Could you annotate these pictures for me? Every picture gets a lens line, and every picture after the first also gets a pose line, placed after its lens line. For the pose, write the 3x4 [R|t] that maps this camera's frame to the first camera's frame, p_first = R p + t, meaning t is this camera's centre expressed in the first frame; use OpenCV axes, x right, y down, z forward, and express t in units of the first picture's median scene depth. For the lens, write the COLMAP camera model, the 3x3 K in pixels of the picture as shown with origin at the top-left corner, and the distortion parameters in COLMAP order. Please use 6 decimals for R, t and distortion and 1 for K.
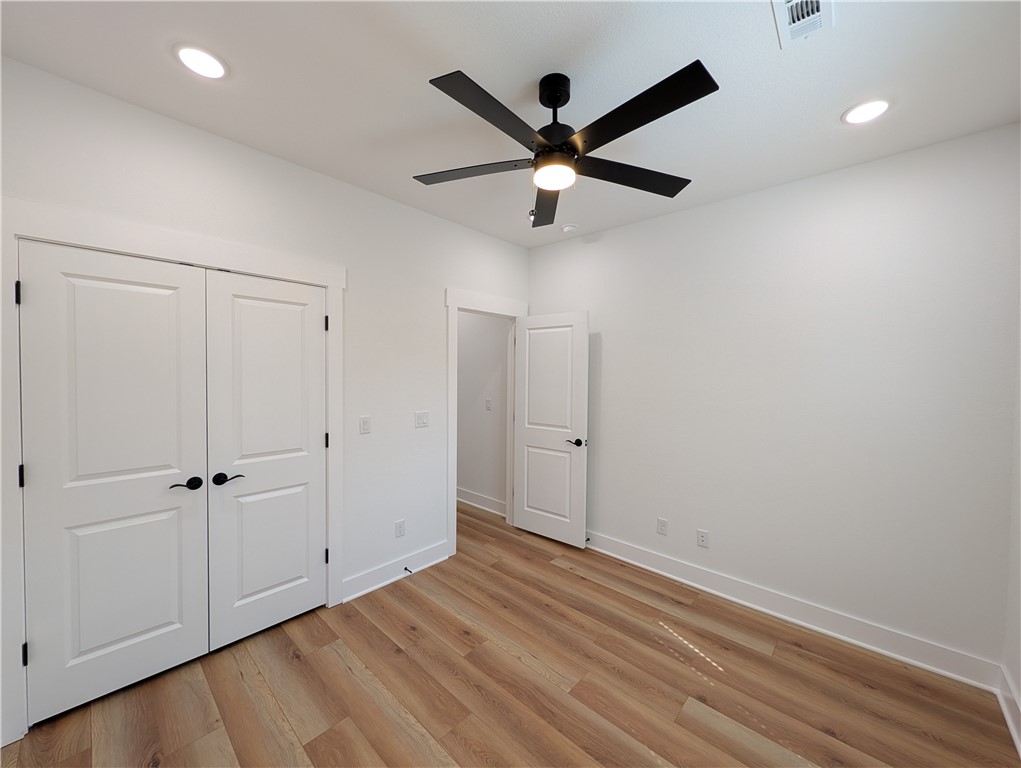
lens RADIAL K [[392.6, 0, 508.5], [0, 392.6, 381.1], [0, 0, 1]] dist [-0.000111, 0.000074]
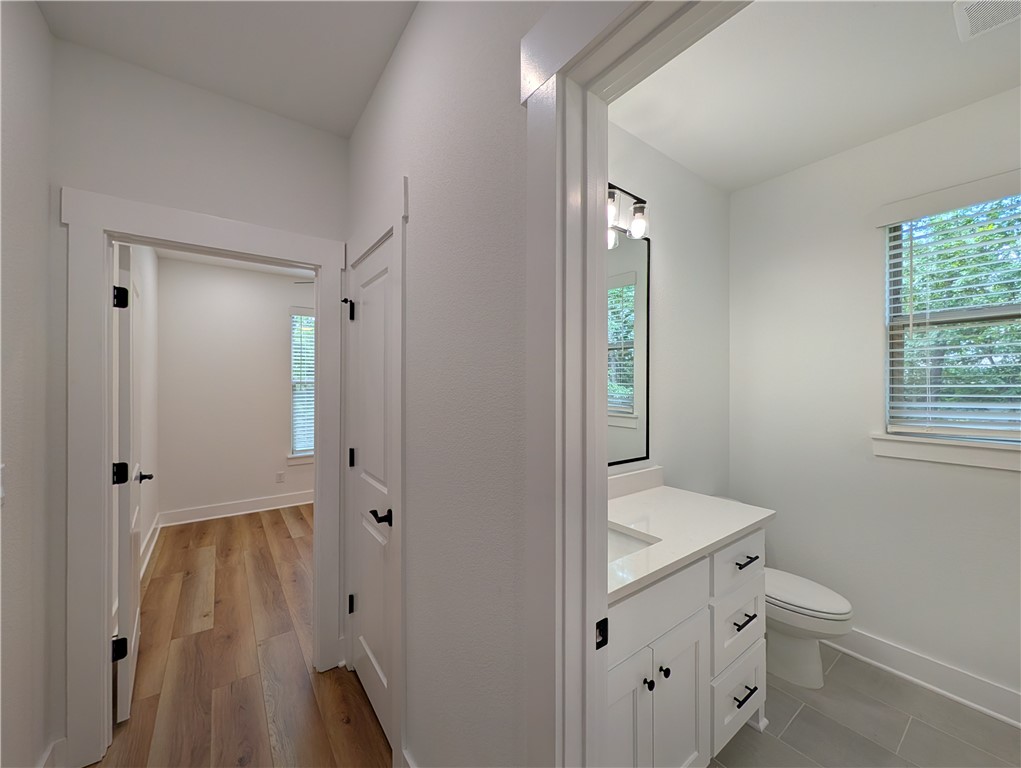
lens RADIAL K [[392.6, 0, 504.8], [0, 392.6, 384.6], [0, 0, 1]] dist [-0.000111, 0.000074]
pose [[-0.980539, -0.011055, 0.196013, -0.963959], [-0.006096, 0.999646, 0.025884, -0.034477], [-0.196229, 0.024185, -0.980260, 2.682362]]
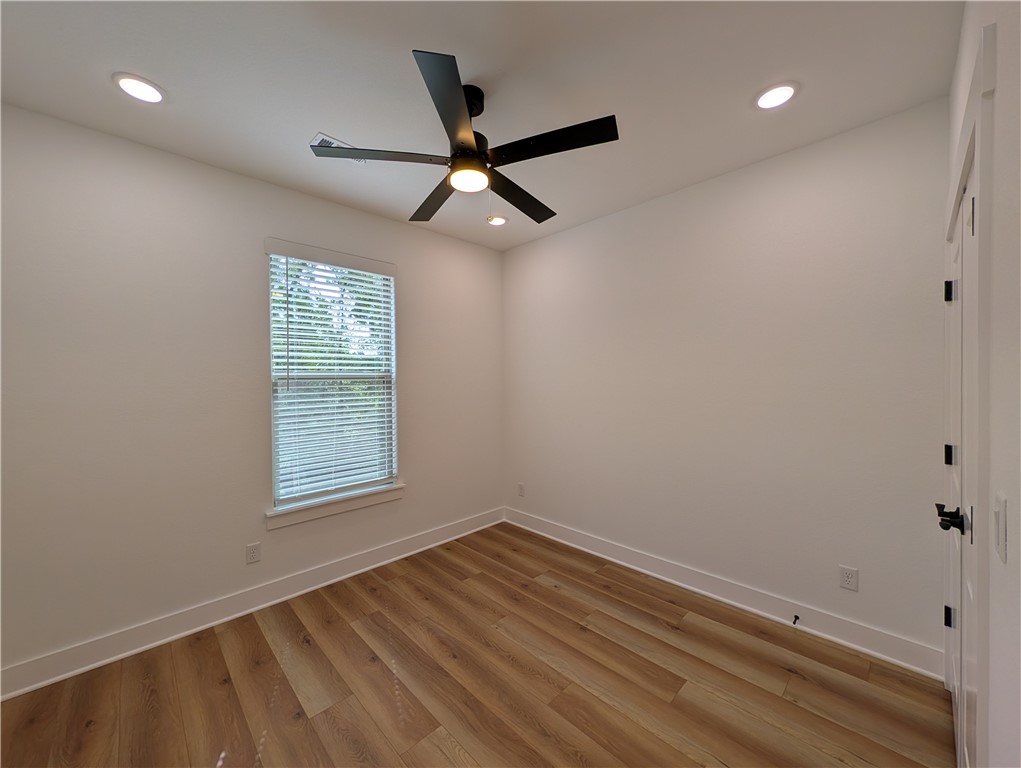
lens RADIAL K [[392.6, 0, 505.4], [0, 392.6, 386.4], [0, 0, 1]] dist [-0.000111, 0.000074]
pose [[-0.998327, -0.000982, 0.057820, -0.040673], [0.000956, 0.999439, 0.033479, 0.009218], [-0.057820, 0.033478, -0.997766, 1.820649]]
